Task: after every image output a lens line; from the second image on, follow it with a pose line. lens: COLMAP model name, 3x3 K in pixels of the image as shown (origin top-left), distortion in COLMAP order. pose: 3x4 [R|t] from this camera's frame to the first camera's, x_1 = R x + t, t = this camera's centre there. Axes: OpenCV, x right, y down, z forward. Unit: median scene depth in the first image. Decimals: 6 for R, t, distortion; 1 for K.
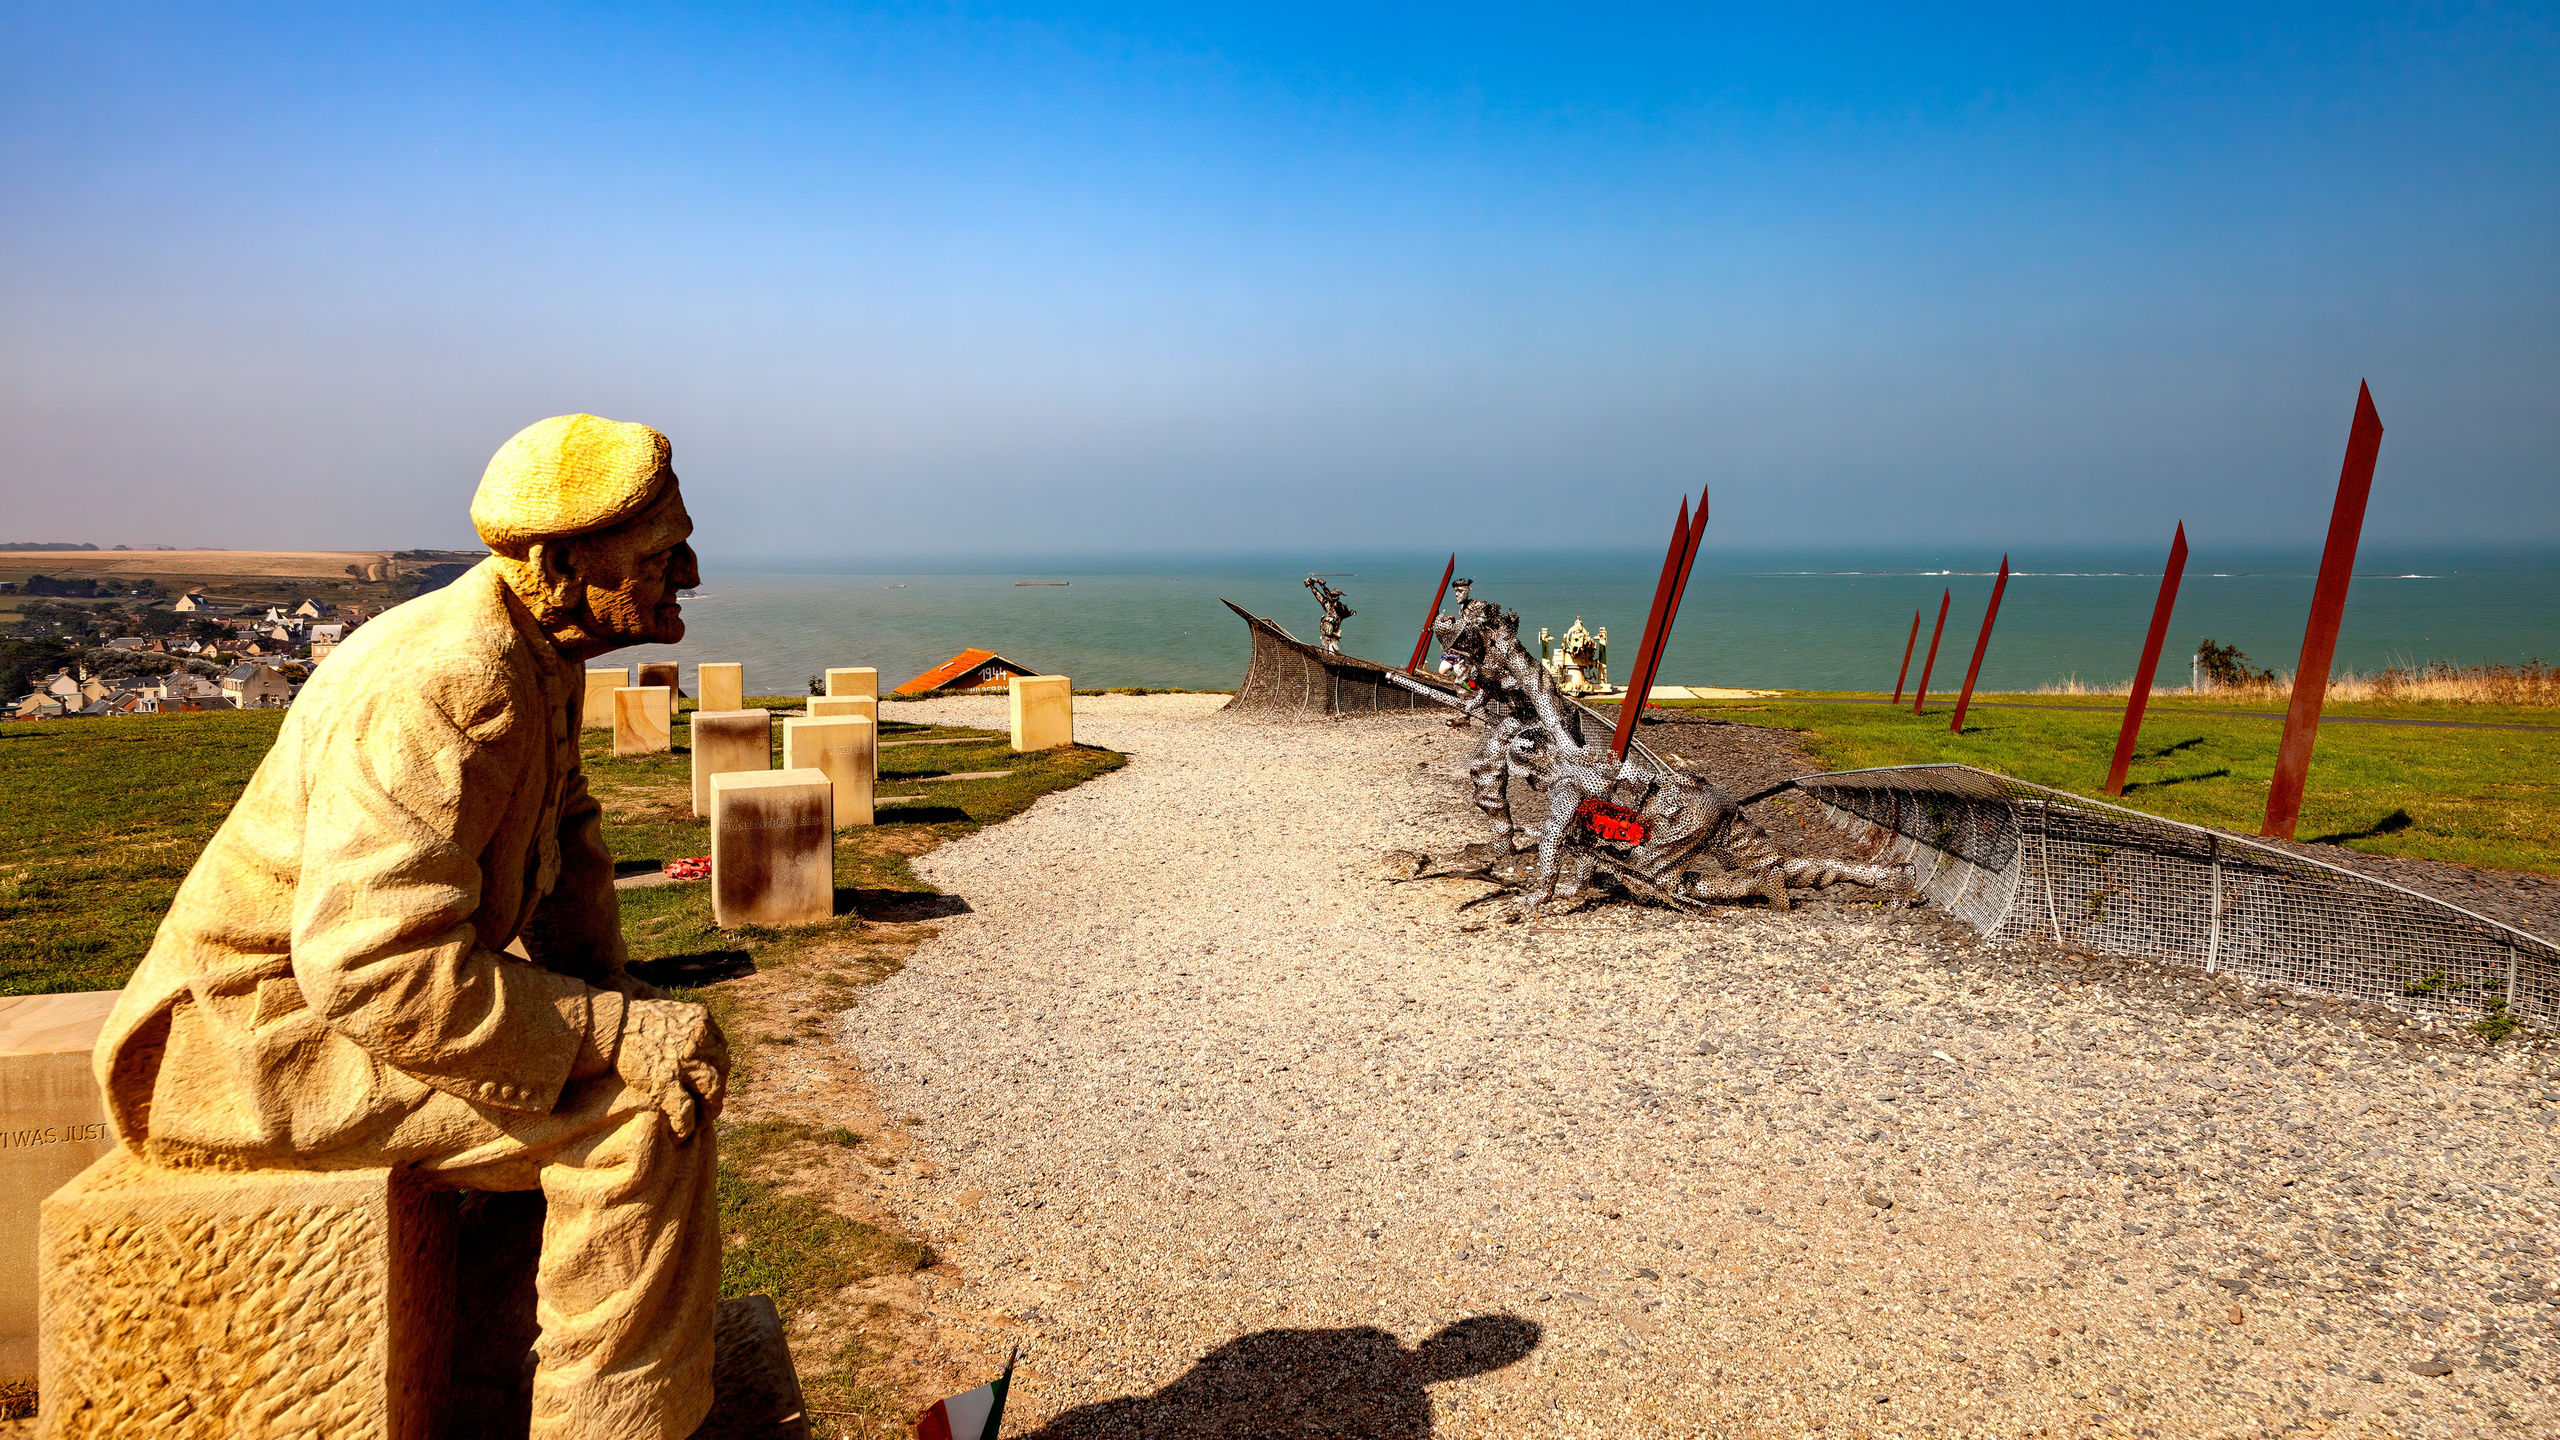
lens RADIAL K [[1692.6, 0, 1305.9], [0, 1692.6, 606.6], [0, 0, 1]] dist [0.008459, 0.007199]
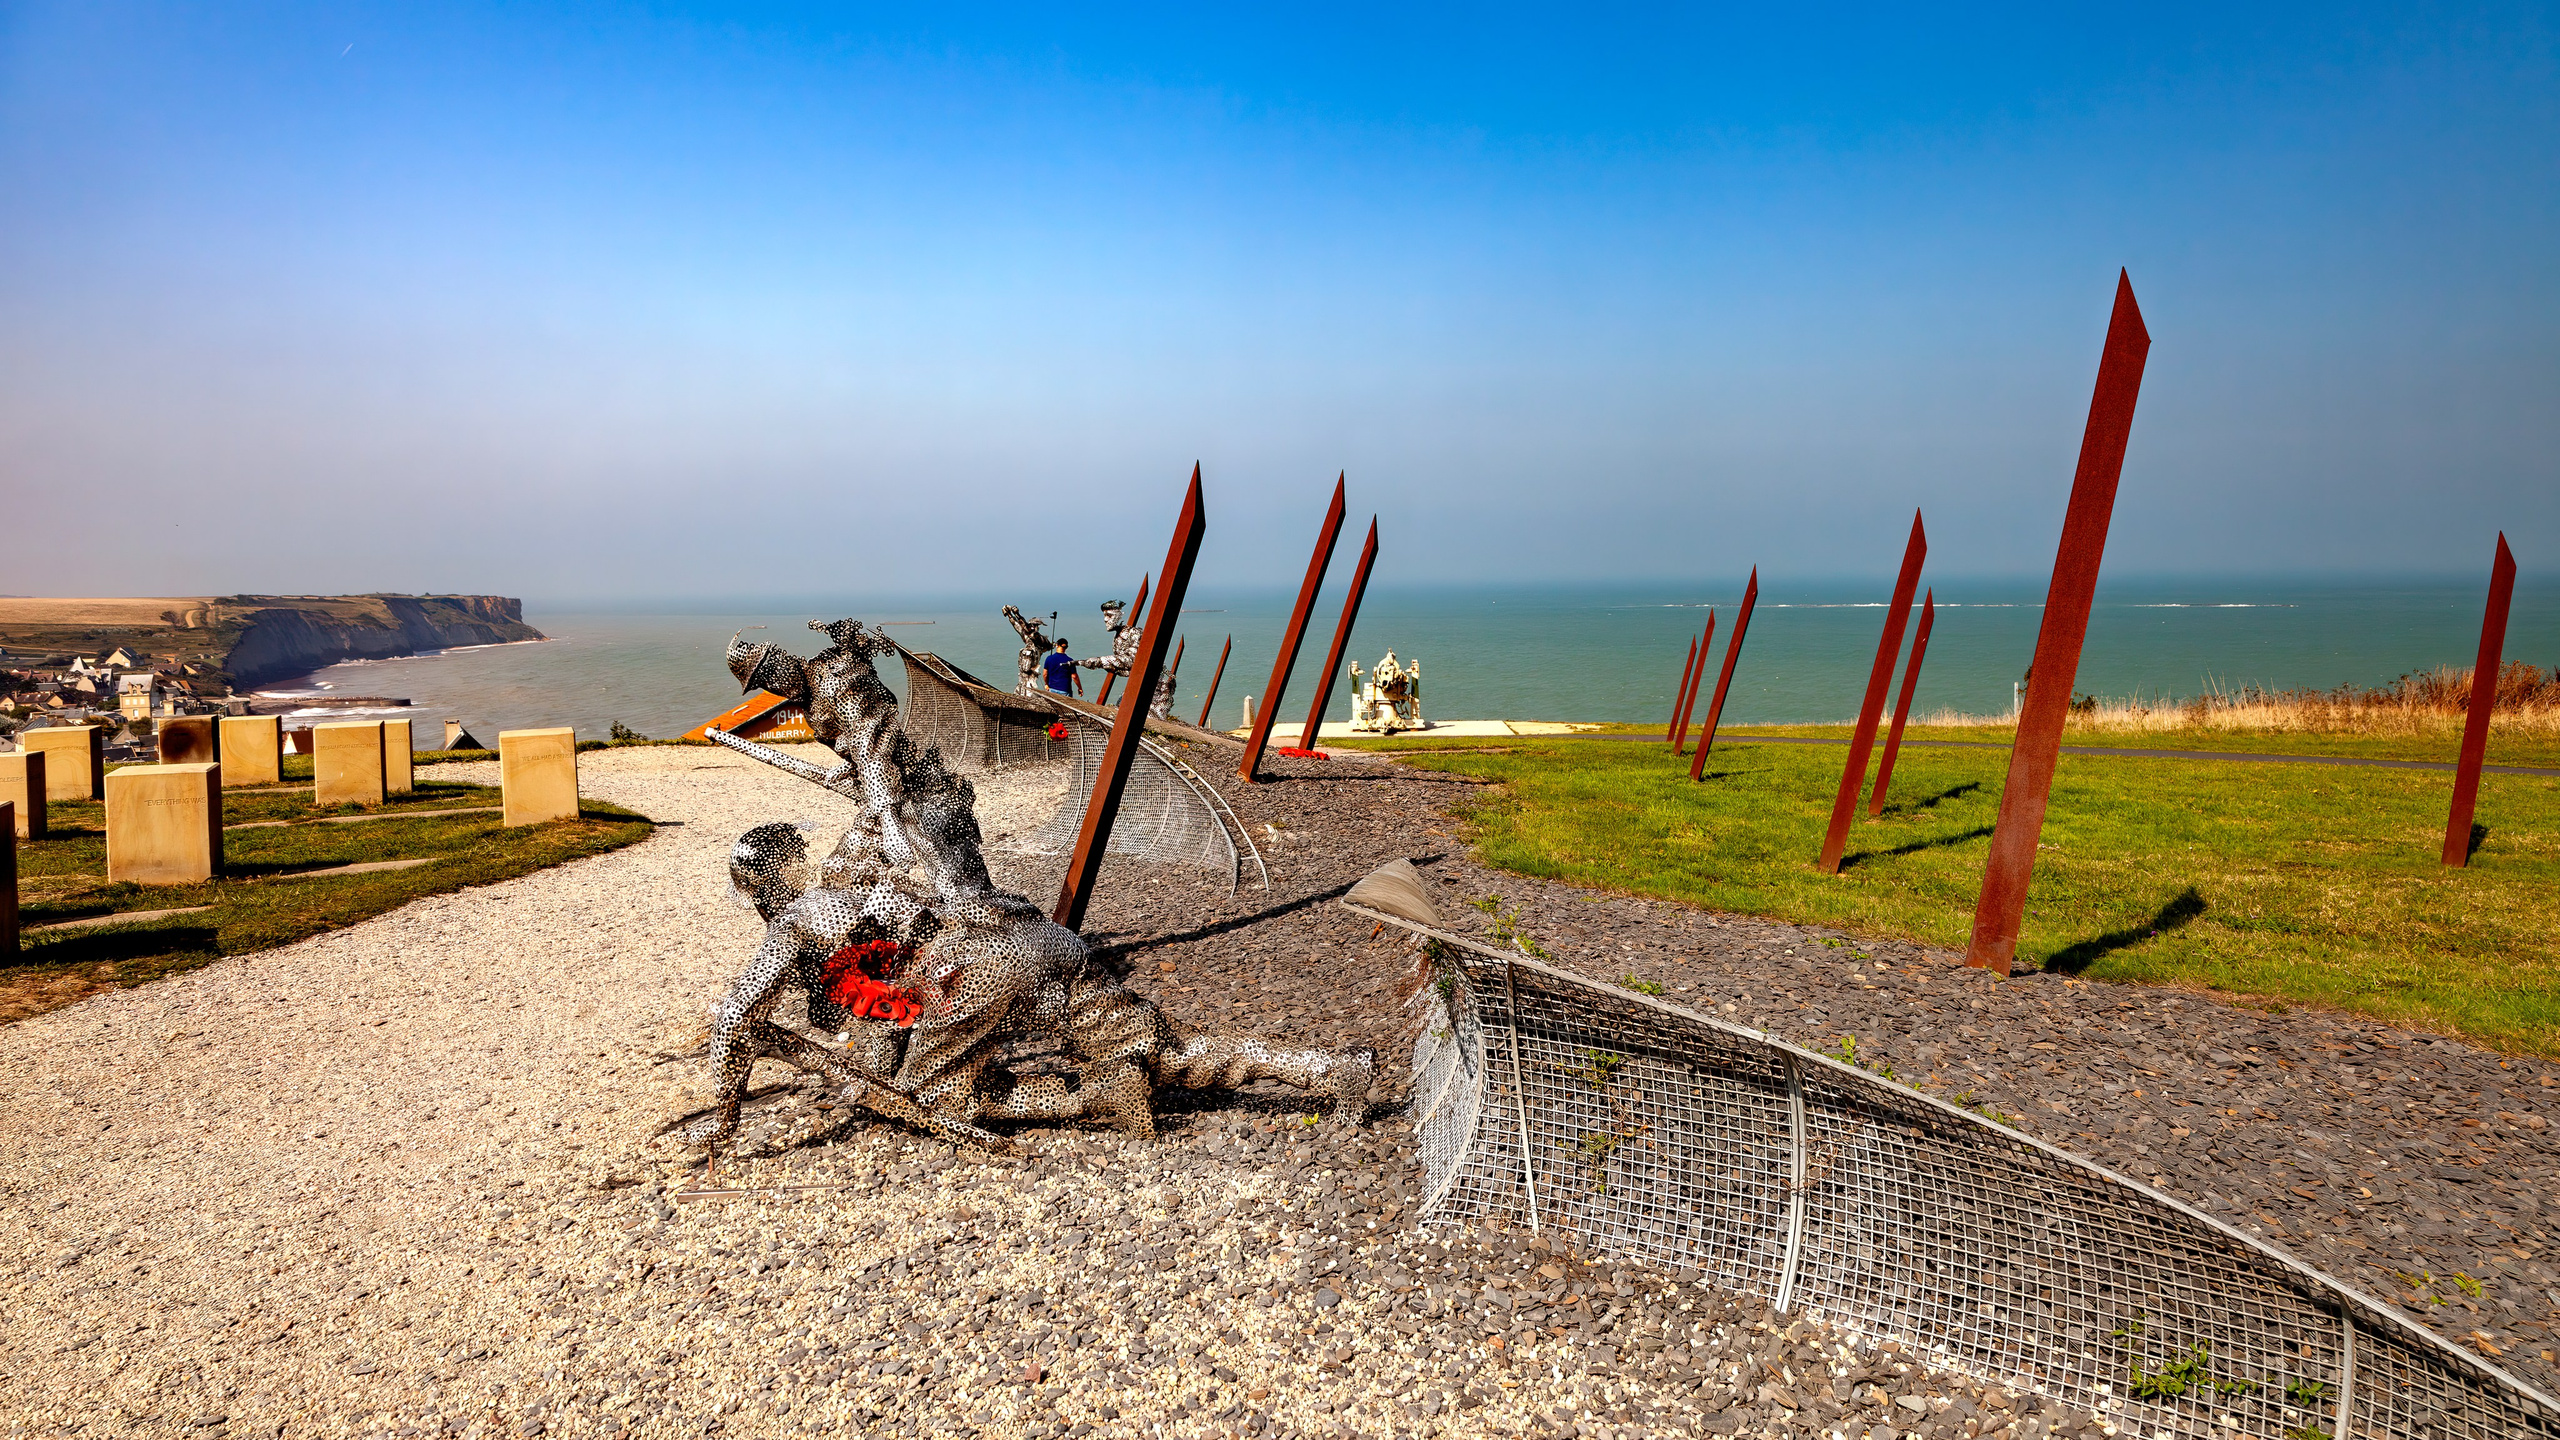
lens RADIAL K [[1687.3, 0, 1306.8], [0, 1687.3, 663.3], [0, 0, 1]] dist [0.013605, 0.000499]
pose [[0.997078, -0.012864, 0.075301, 0.193601], [0.011939, 0.999848, 0.012723, 0.007038], [-0.075453, -0.011787, 0.997080, 0.276613]]
